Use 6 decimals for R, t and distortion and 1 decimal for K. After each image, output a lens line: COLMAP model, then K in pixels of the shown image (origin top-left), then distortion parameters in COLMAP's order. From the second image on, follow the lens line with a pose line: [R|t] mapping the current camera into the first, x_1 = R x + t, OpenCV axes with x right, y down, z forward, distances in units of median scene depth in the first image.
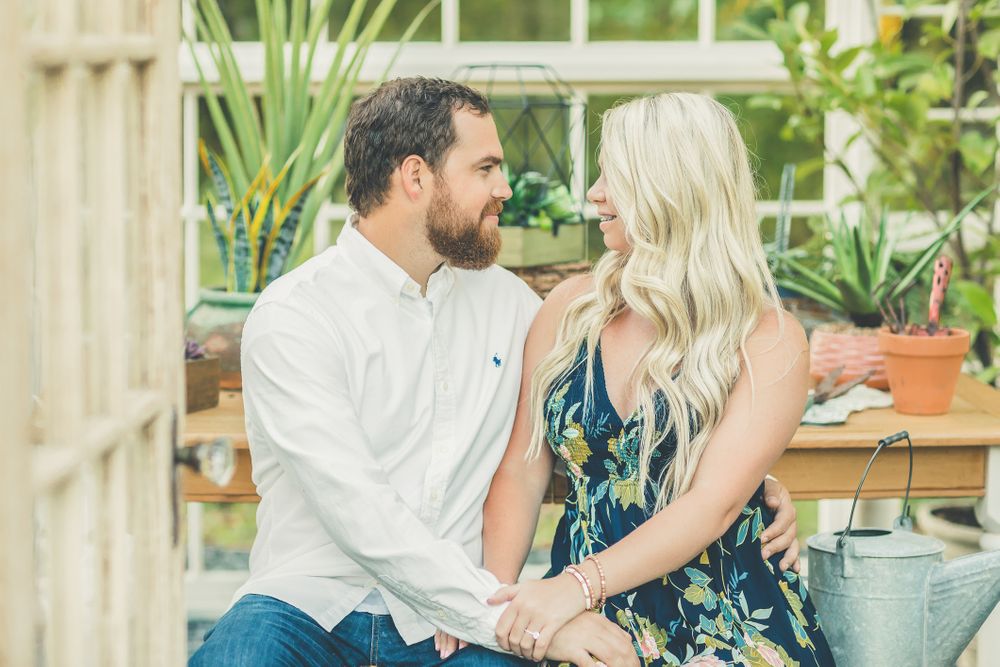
lens RADIAL K [[2511.6, 0, 393.1], [0, 2511.6, 495.5], [0, 0, 1]] dist [-0.245319, 1.037021]
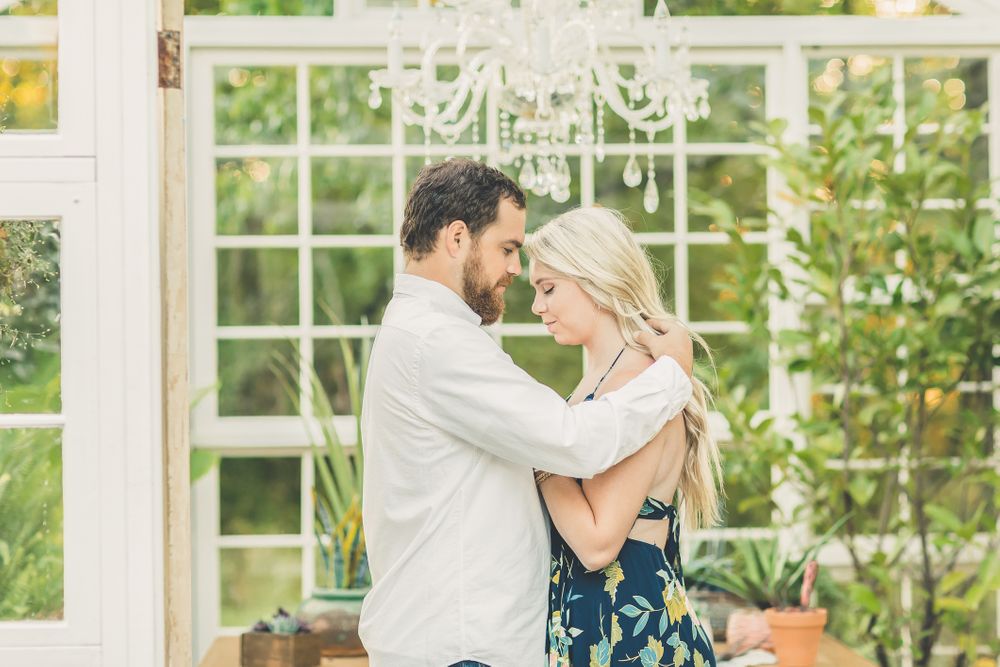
lens RADIAL K [[2462.4, 0, 500.0], [0, 2462.4, 333.5], [0, 0, 1]] dist [0.051639, -0.081436]
pose [[0.999953, -0.005810, -0.007794, 0.046977], [0.004109, 0.979231, -0.202706, 0.065815], [0.008809, 0.202665, 0.979209, -0.448661]]
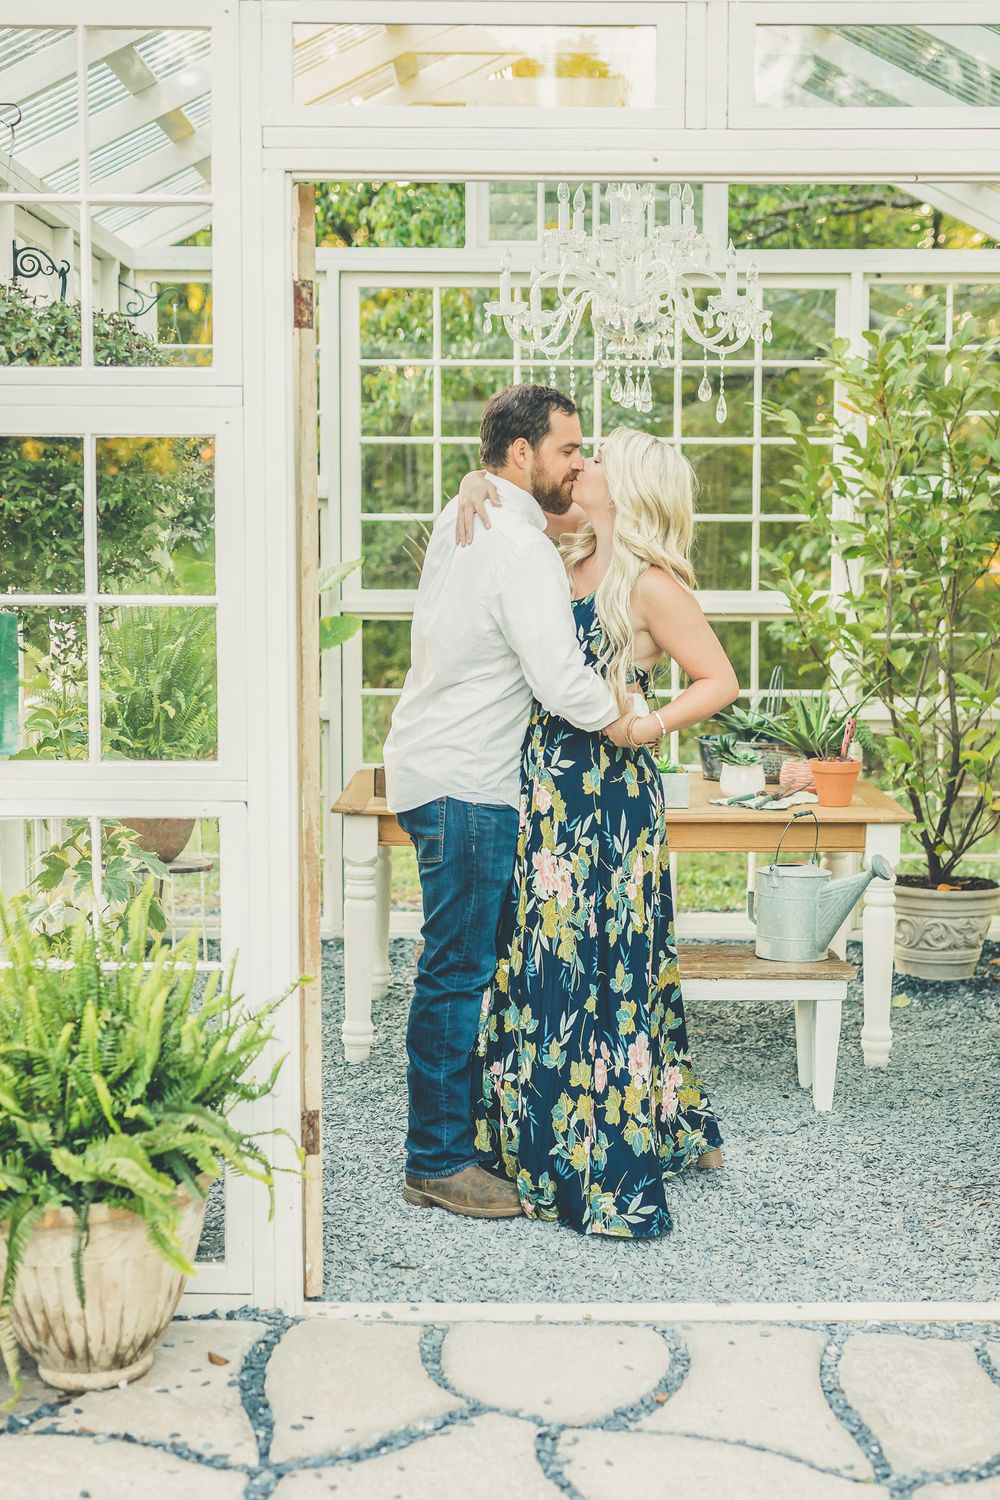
lens RADIAL K [[2147.3, 0, 500.0], [0, 2147.3, 750.0], [0, 0, 1]] dist [-0.014251, 0.132786]
pose [[0.997586, 0.013883, -0.068035, 0.074508], [-0.020000, 0.995735, -0.090064, 0.066485], [0.066494, 0.091207, 0.993609, -0.512773]]
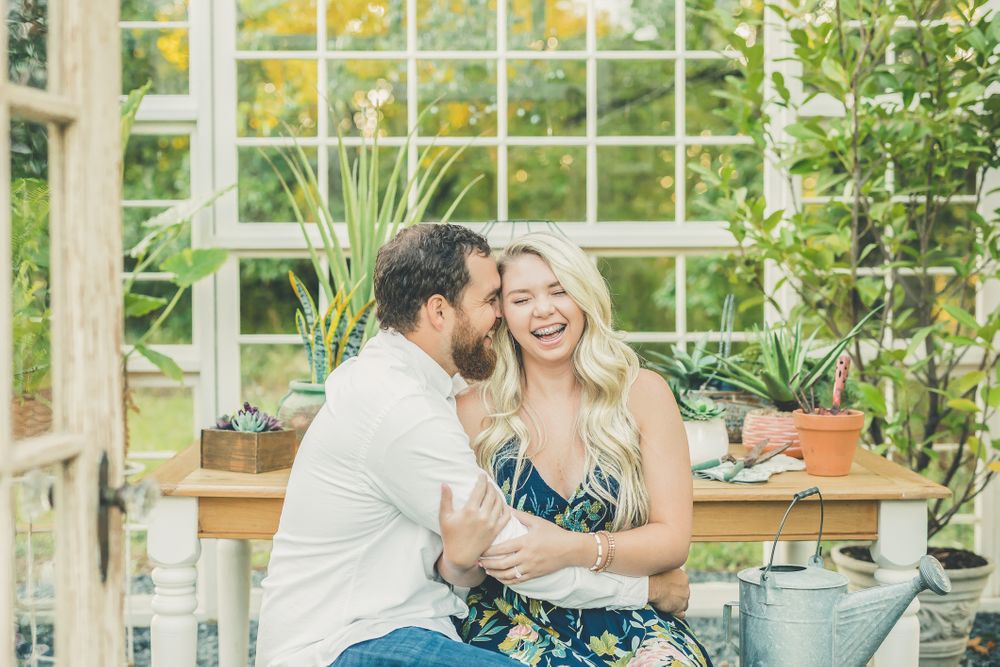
lens RADIAL K [[1431.5, 0, 500.0], [0, 1431.5, 333.5], [0, 0, 1]] dist [-0.014251, 0.132786]
pose [[0.999578, 0.004020, -0.028759, 0.059384], [-0.007974, 0.990296, -0.138745, -0.001210], [0.027922, 0.138916, 0.989910, 0.234677]]
